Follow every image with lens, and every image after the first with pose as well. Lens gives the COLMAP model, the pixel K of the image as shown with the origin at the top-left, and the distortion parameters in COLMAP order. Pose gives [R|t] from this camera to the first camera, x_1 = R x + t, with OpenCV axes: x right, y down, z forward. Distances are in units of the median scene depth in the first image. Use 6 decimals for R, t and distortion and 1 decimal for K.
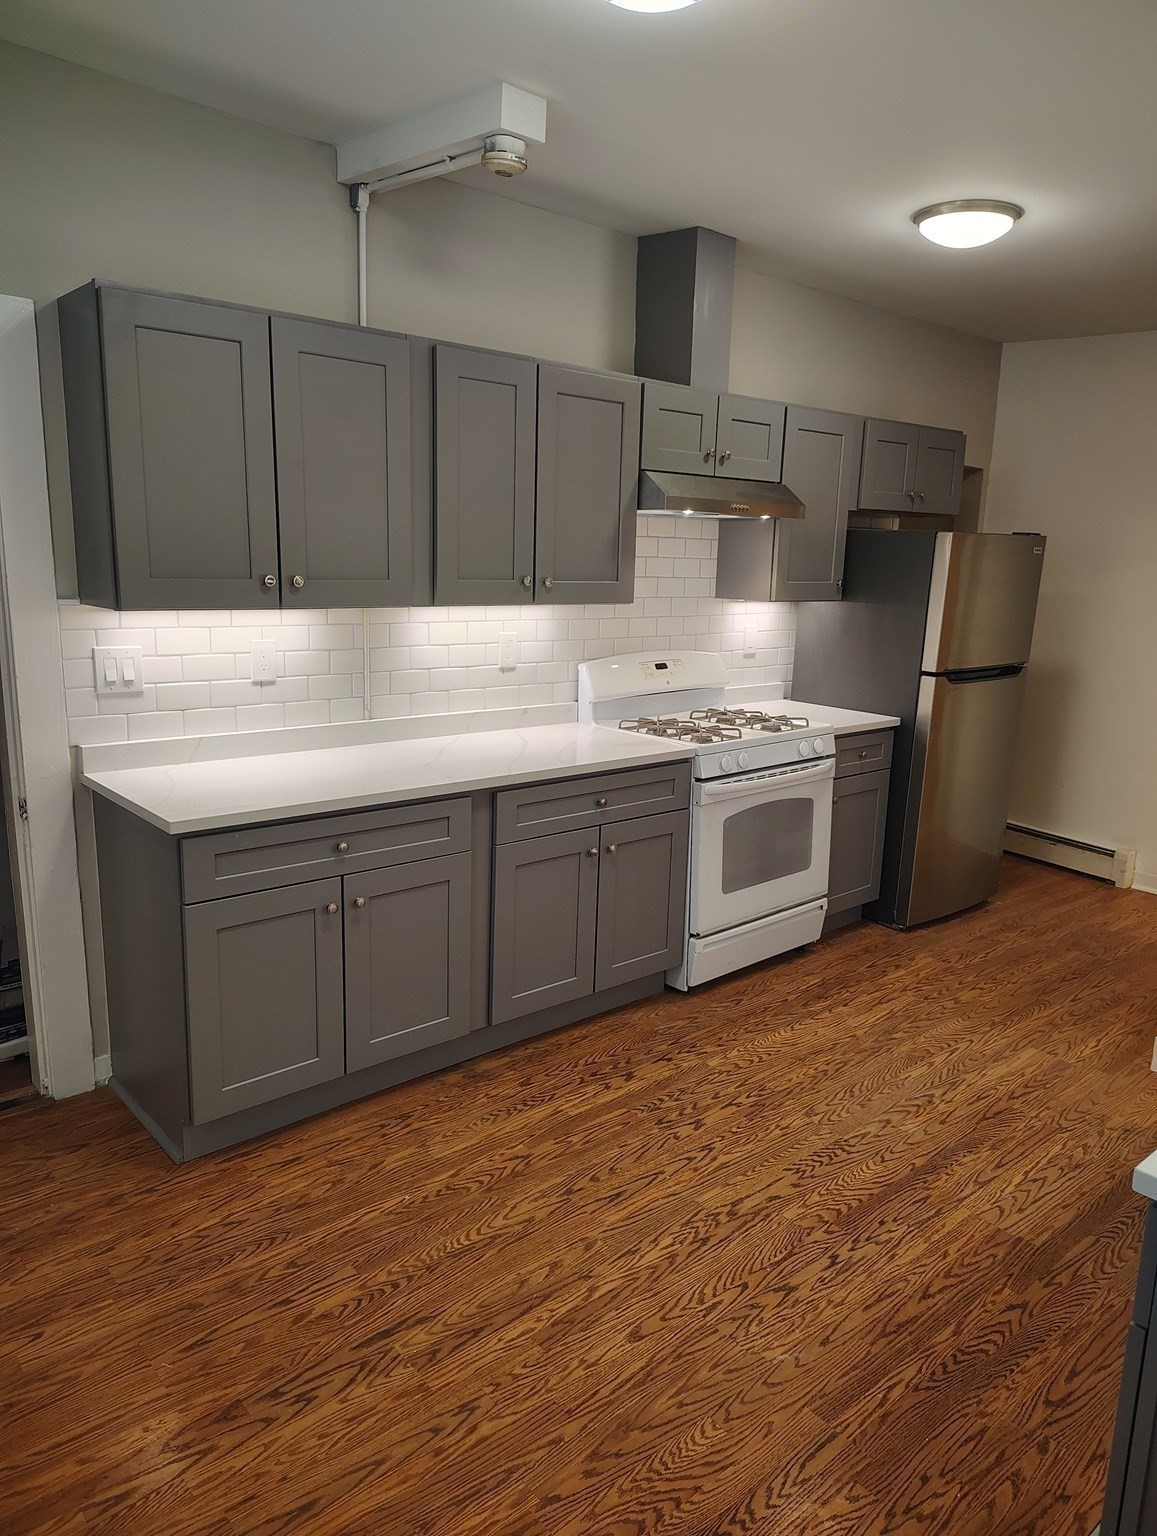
lens RADIAL K [[1065.1, 0, 577.6], [0, 1065.1, 771.3], [0, 0, 1]] dist [-0.001143, -0.013297]
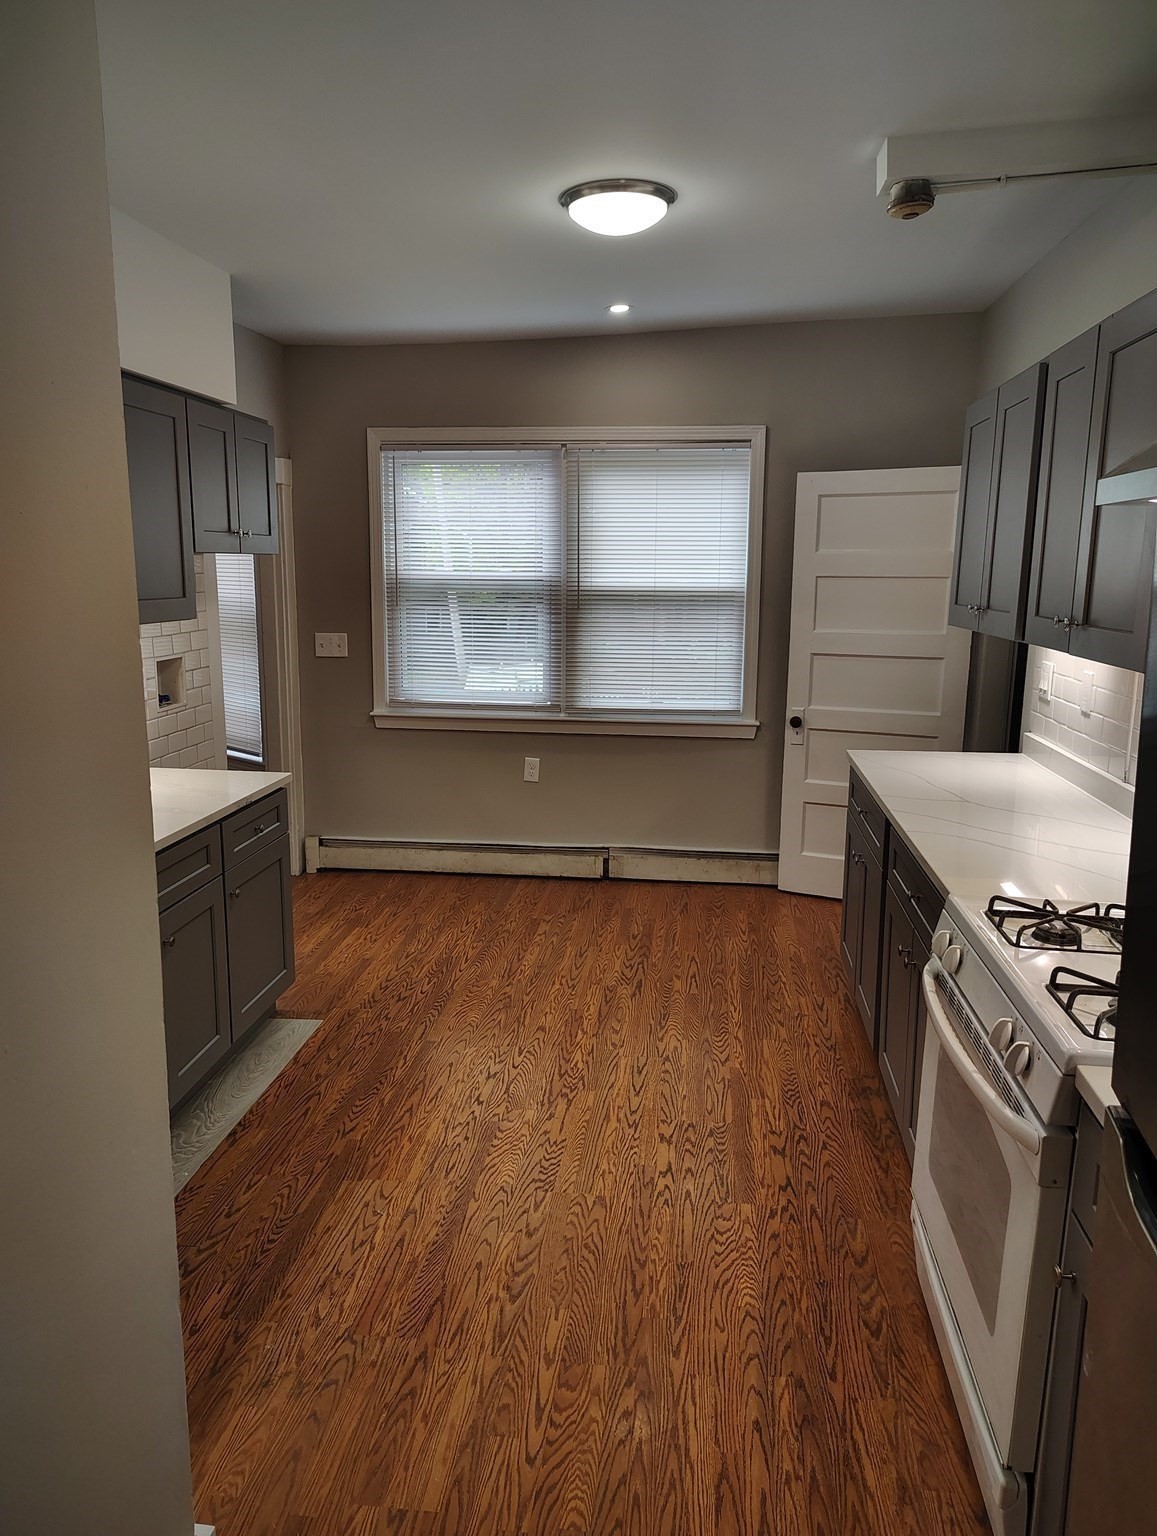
lens RADIAL K [[1065.1, 0, 577.5], [0, 1065.1, 766.0], [0, 0, 1]] dist [-0.001143, -0.013297]
pose [[-0.744239, 0.091581, -0.661605, 0.957757], [-0.169194, 0.932396, 0.319391, -0.364048], [0.646129, 0.349643, -0.678430, 1.776040]]
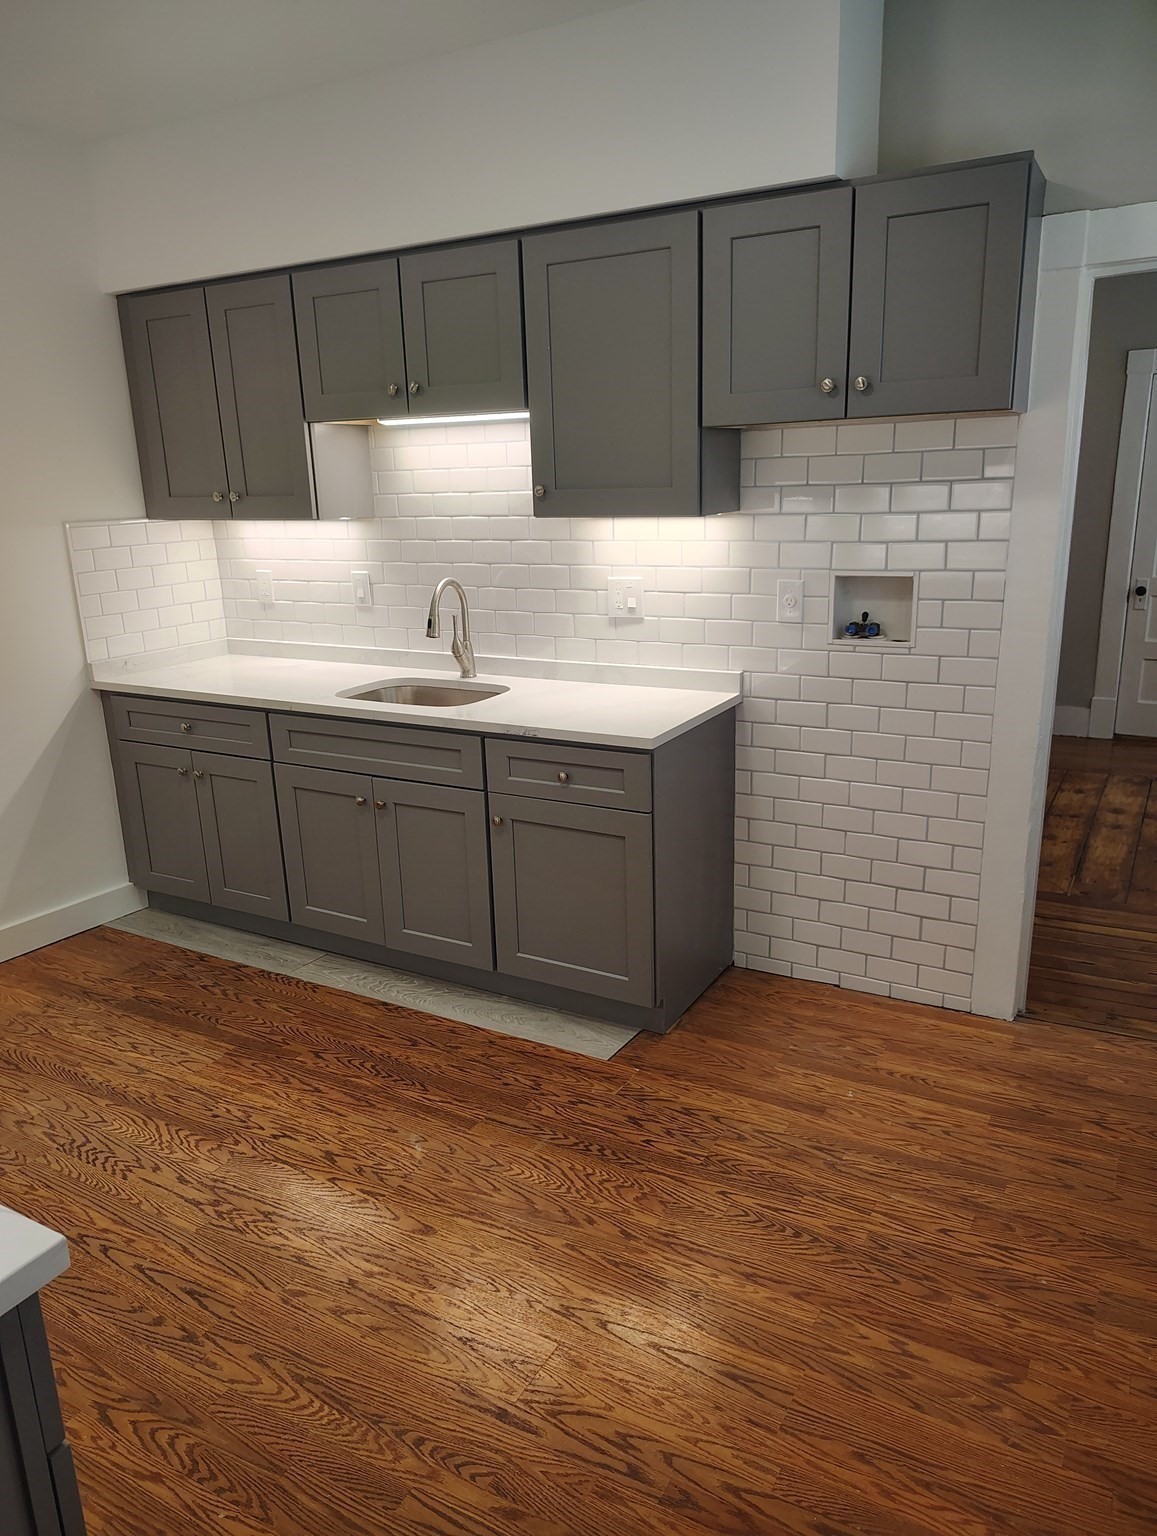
lens RADIAL K [[1065.1, 0, 583.4], [0, 1065.1, 767.1], [0, 0, 1]] dist [-0.001143, -0.013297]
pose [[-0.339248, -0.273636, 0.900019, -0.691427], [0.212246, 0.909821, 0.356619, -0.182213], [-0.916440, 0.312007, -0.250577, 0.846492]]
